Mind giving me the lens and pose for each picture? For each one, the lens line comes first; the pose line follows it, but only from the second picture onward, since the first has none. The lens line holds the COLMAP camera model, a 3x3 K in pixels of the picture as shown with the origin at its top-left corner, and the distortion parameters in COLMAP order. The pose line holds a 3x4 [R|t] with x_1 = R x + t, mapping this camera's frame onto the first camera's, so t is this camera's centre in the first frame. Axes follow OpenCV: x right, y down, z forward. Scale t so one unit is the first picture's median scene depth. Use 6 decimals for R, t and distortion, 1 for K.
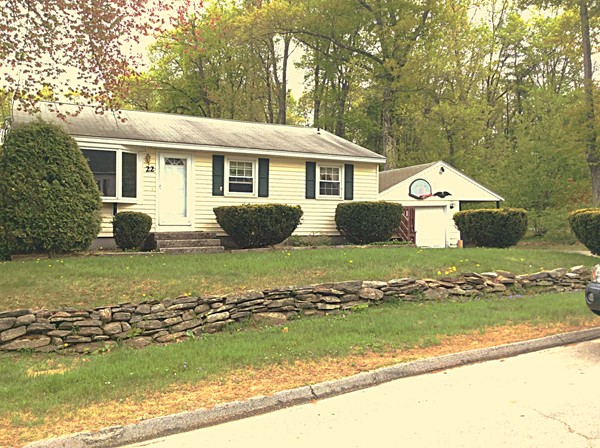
lens RADIAL K [[537.4, 0, 304.7], [0, 537.4, 223.7], [0, 0, 1]] dist [0.117791, -0.248555]
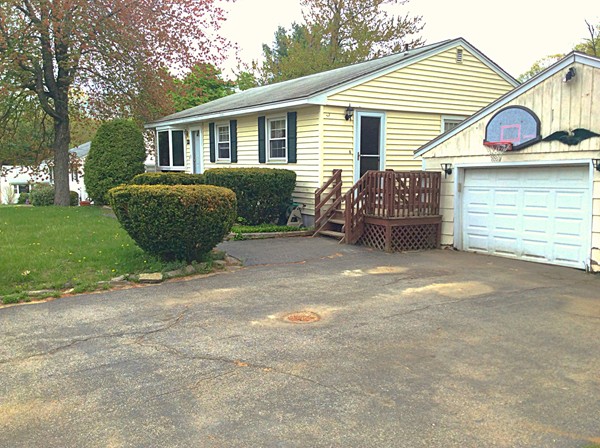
lens RADIAL K [[537.4, 0, 304.7], [0, 537.4, 223.7], [0, 0, 1]] dist [0.117791, -0.248555]
pose [[0.068226, 0.118799, -0.990572, 0.807359], [0.011666, 0.992722, 0.119860, -0.051313], [0.997602, -0.019733, 0.066344, 0.985001]]
